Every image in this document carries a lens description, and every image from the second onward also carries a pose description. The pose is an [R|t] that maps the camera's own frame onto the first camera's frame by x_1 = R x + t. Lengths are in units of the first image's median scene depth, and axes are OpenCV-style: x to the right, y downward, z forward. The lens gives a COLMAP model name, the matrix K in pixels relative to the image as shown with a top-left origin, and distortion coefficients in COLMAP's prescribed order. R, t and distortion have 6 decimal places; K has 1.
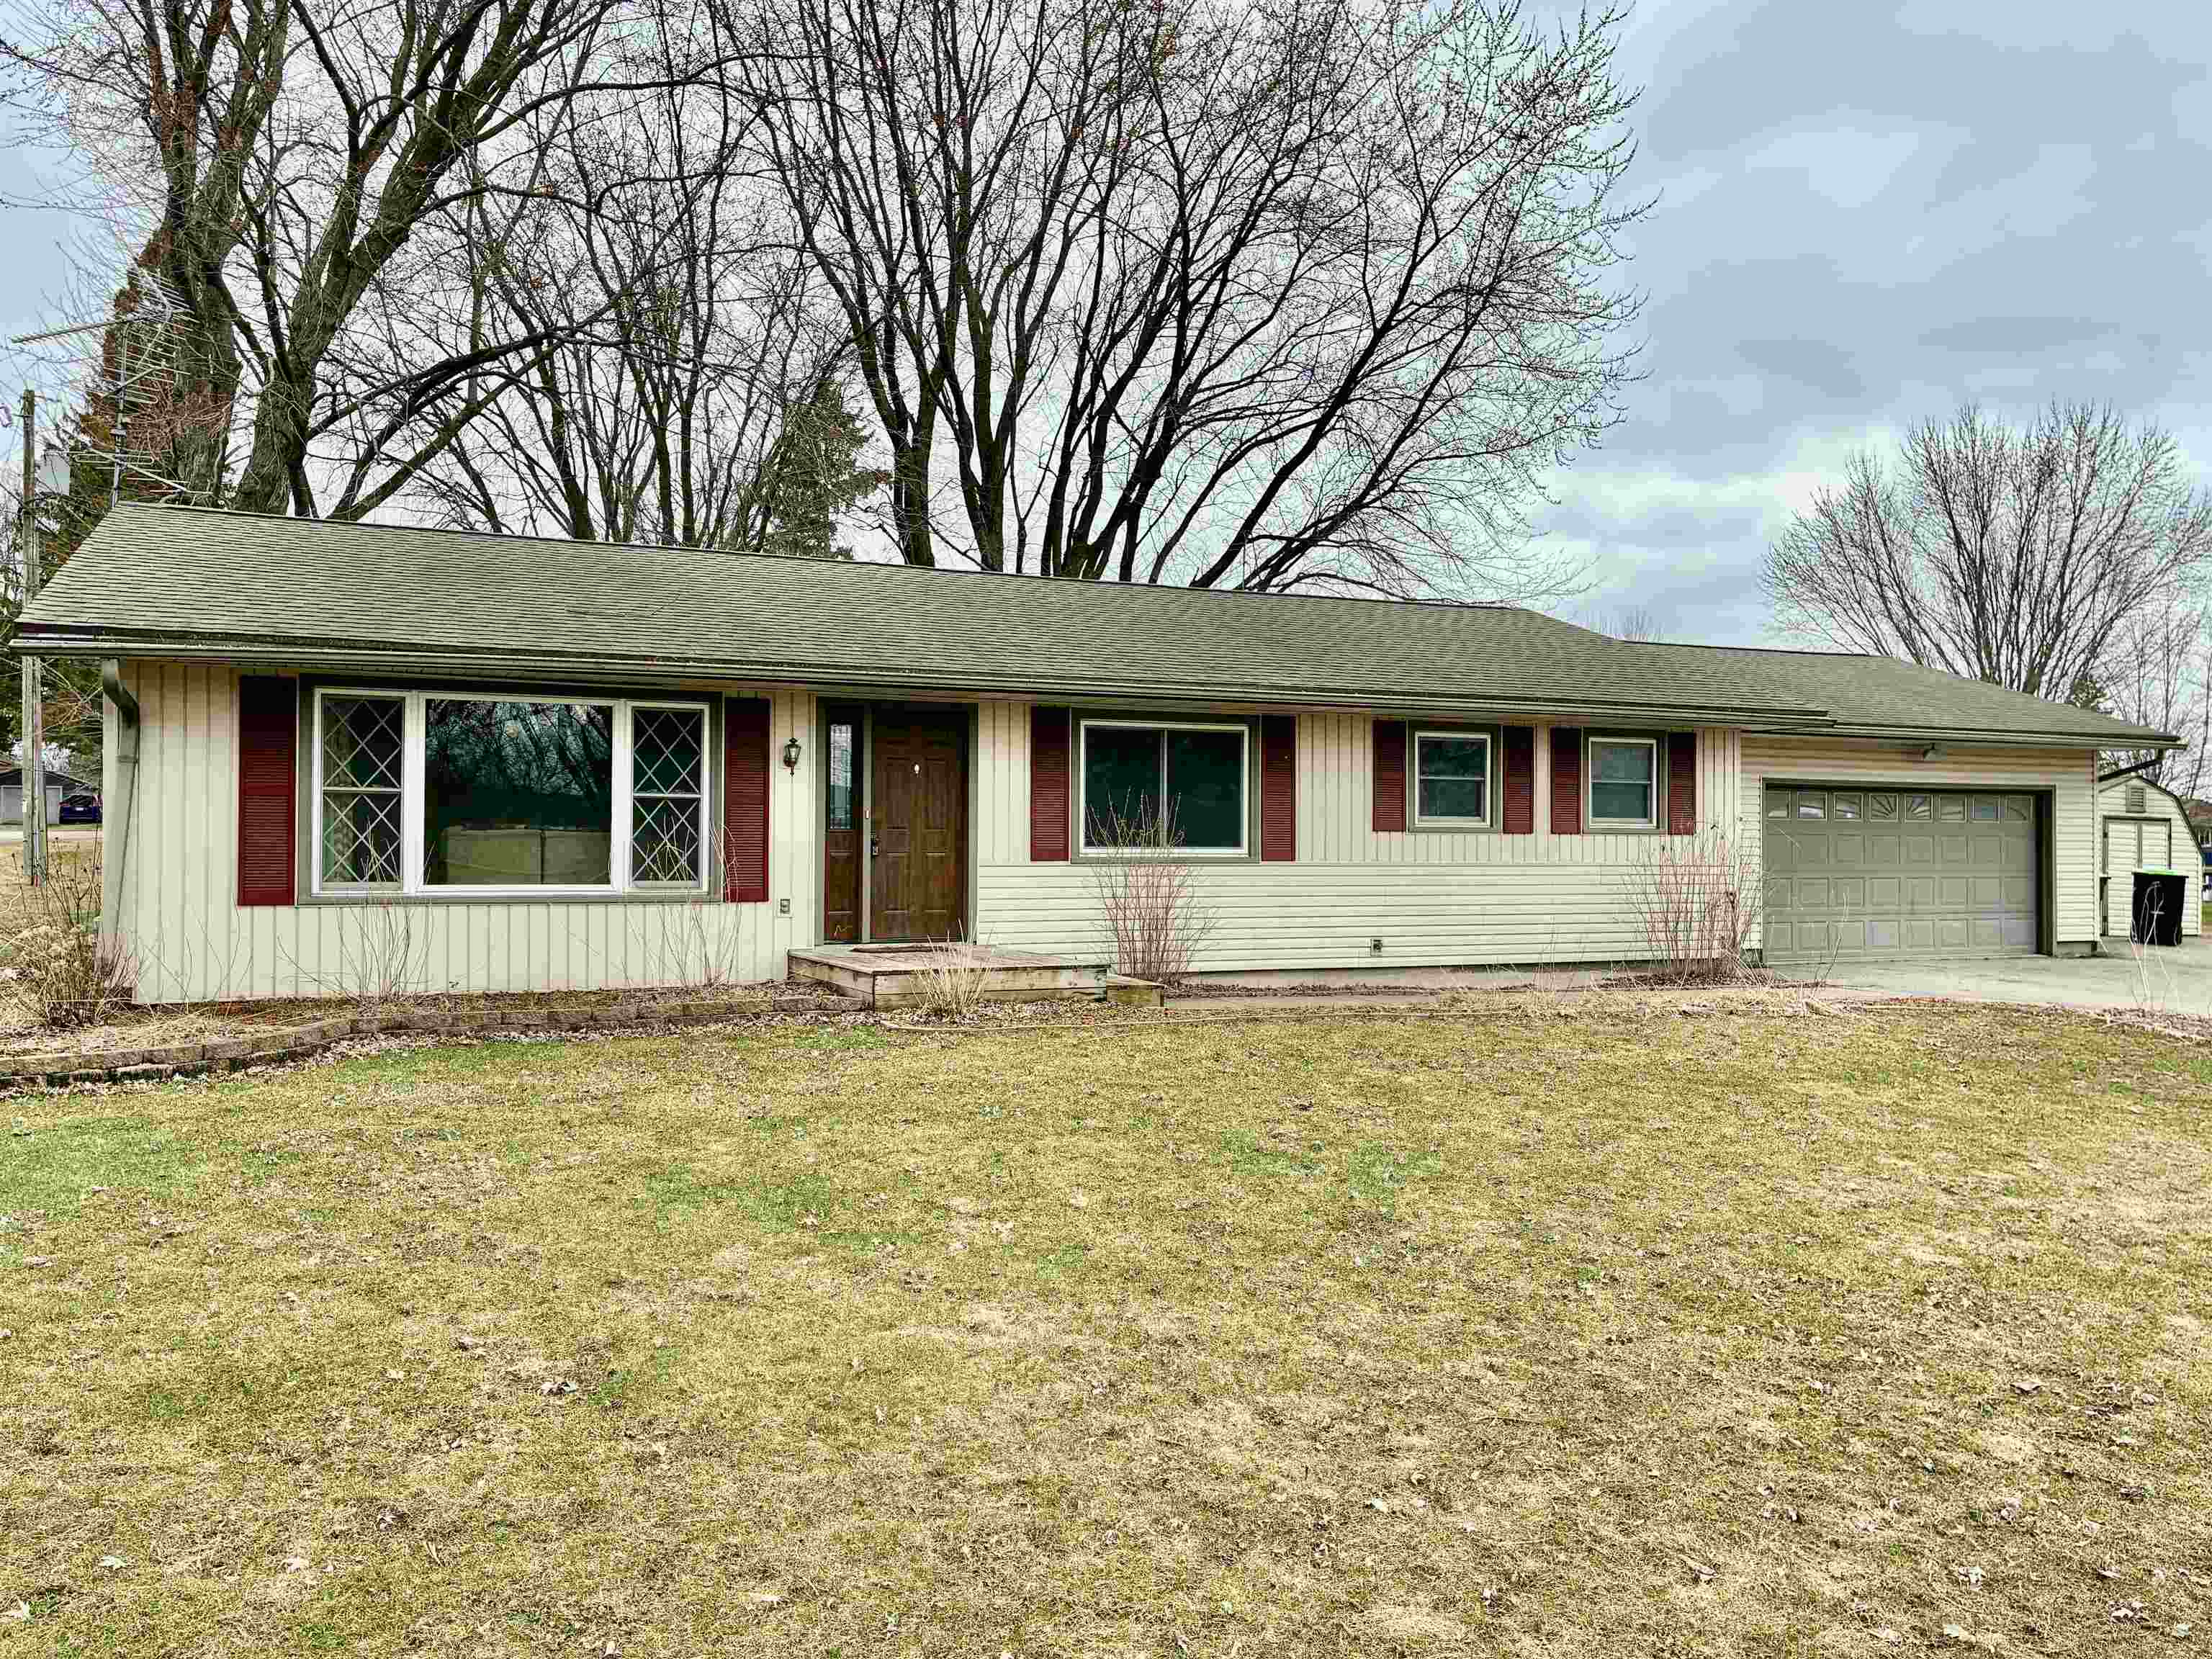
lens RADIAL K [[1657.8, 0, 1106.0], [0, 1657.8, 829.5], [0, 0, 1]] dist [0.064916, -0.075978]
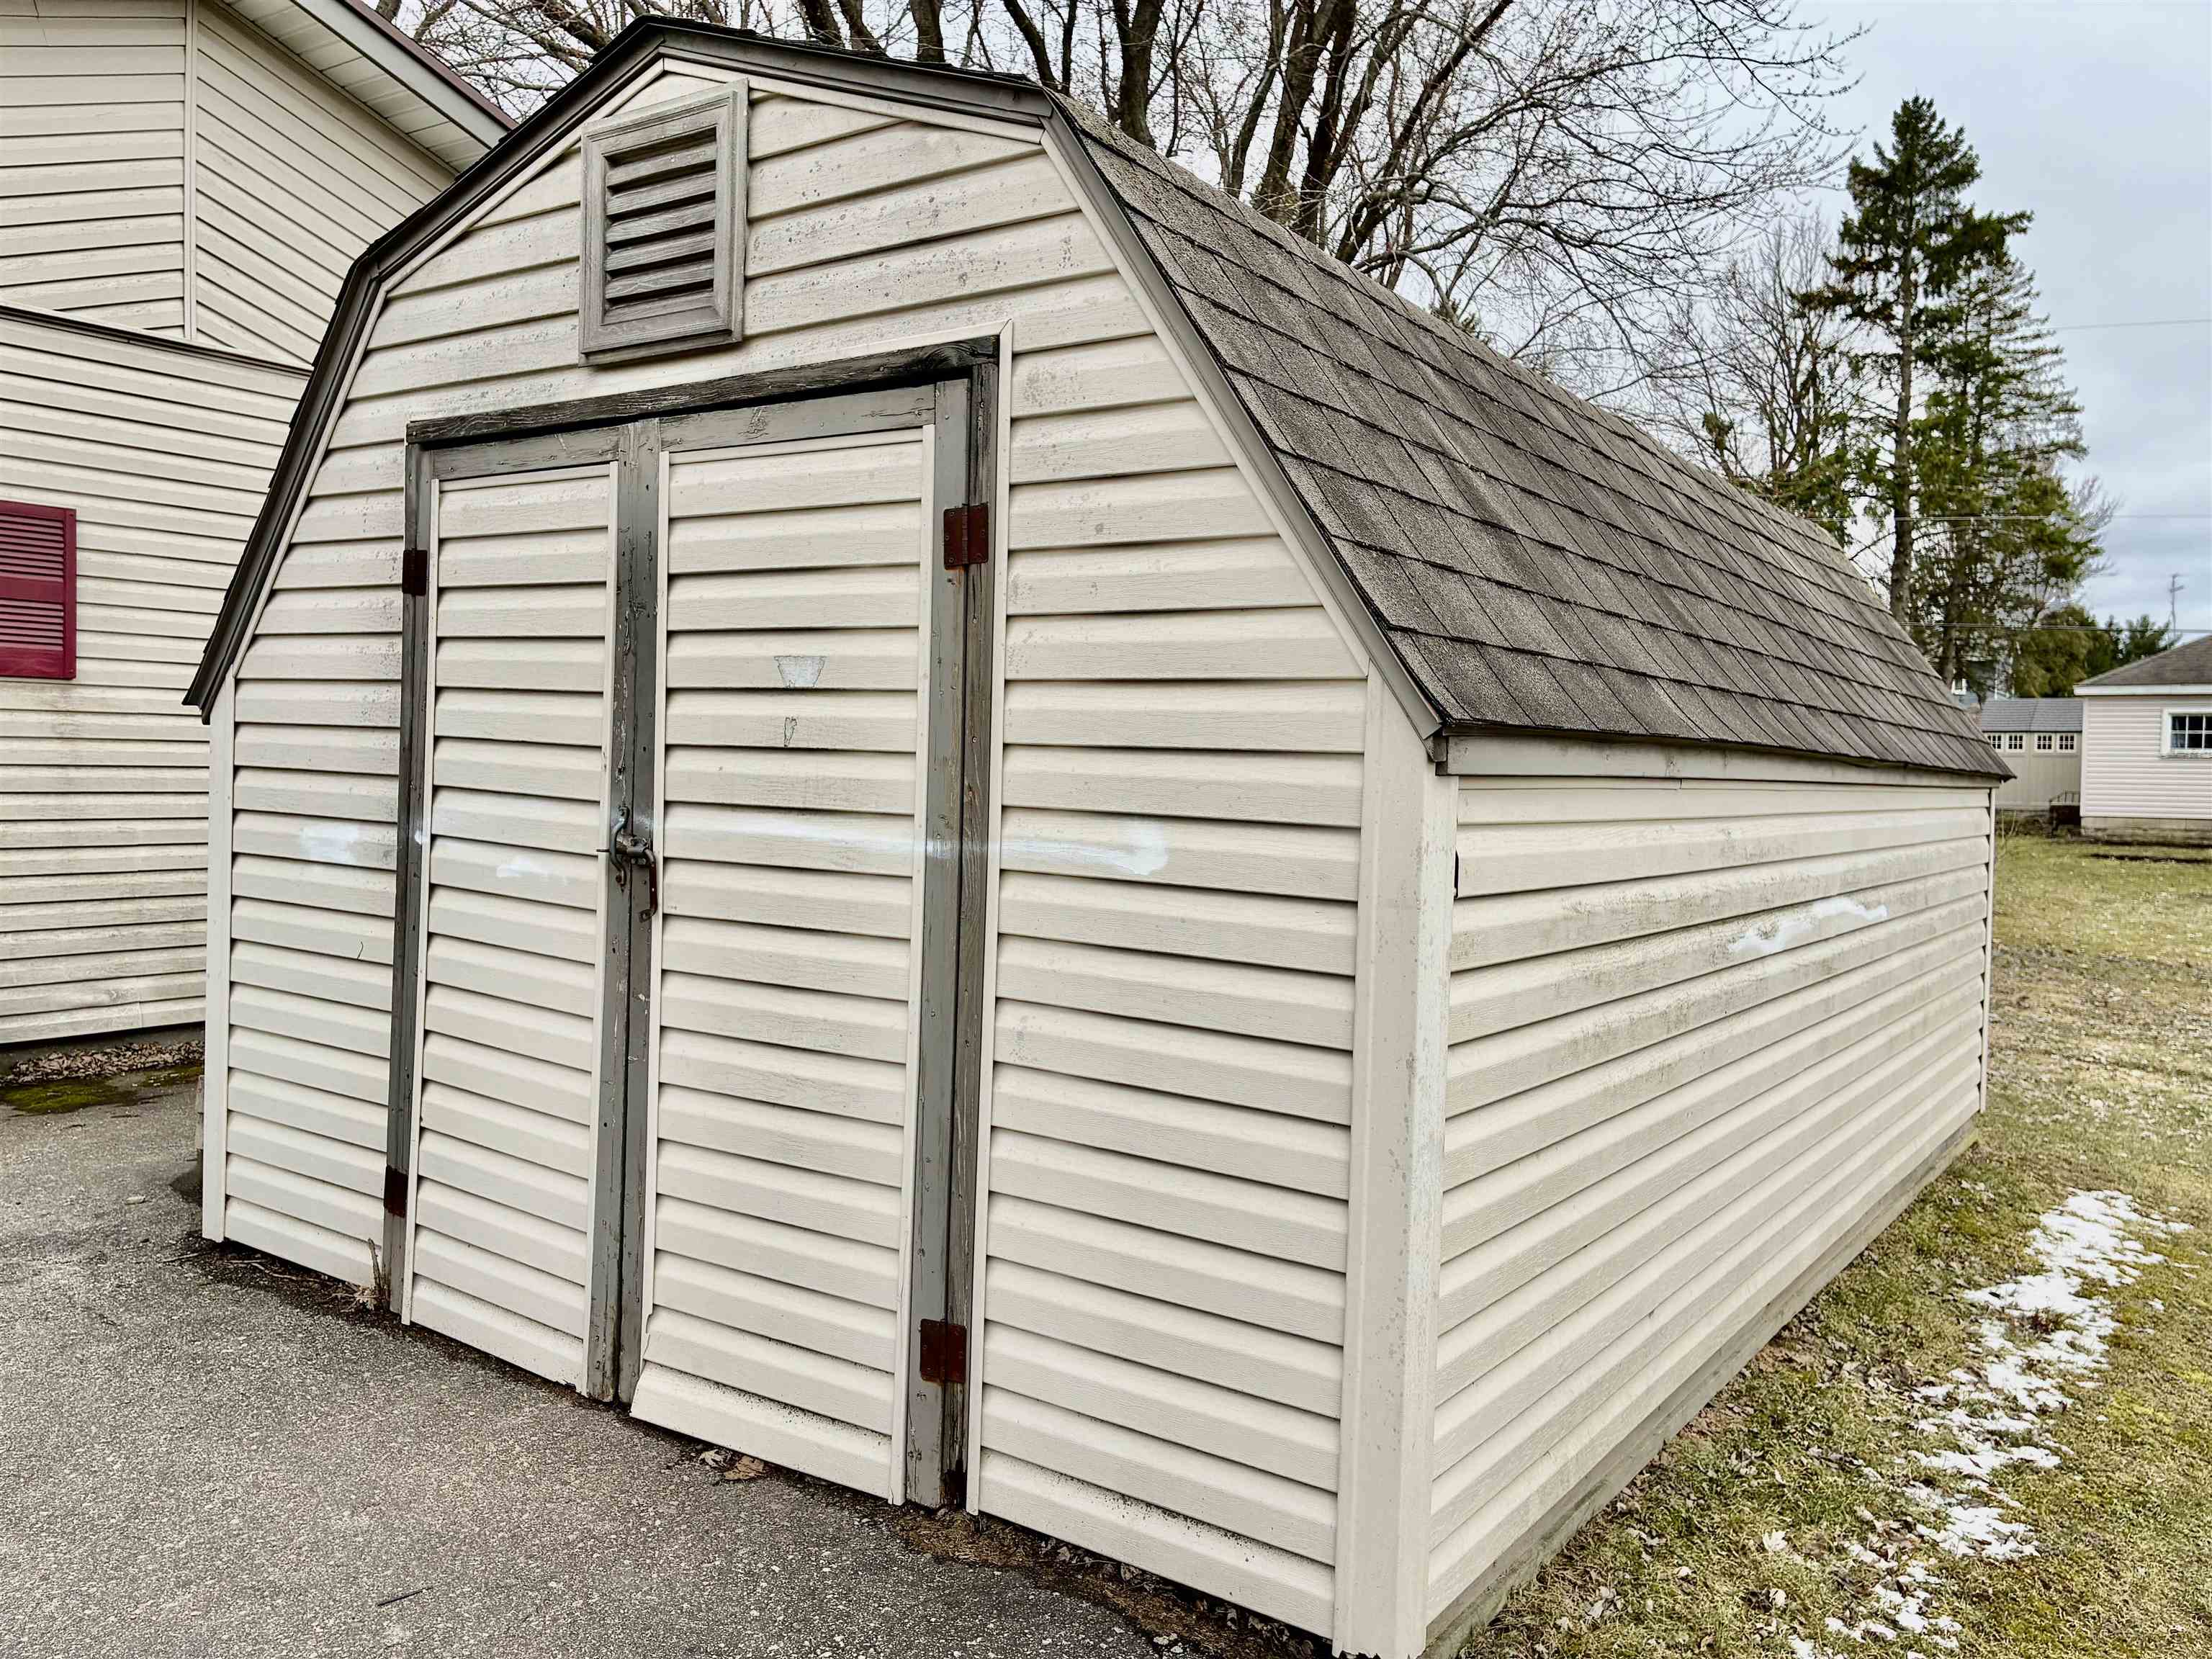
lens RADIAL K [[1657.8, 0, 1106.0], [0, 1657.8, 829.5], [0, 0, 1]] dist [0.064916, -0.075978]
pose [[0.508395, 0.036363, -0.860356, 1.307130], [0.002233, 0.999049, 0.043544, 0.032162], [0.861121, -0.024059, 0.507830, 1.729299]]
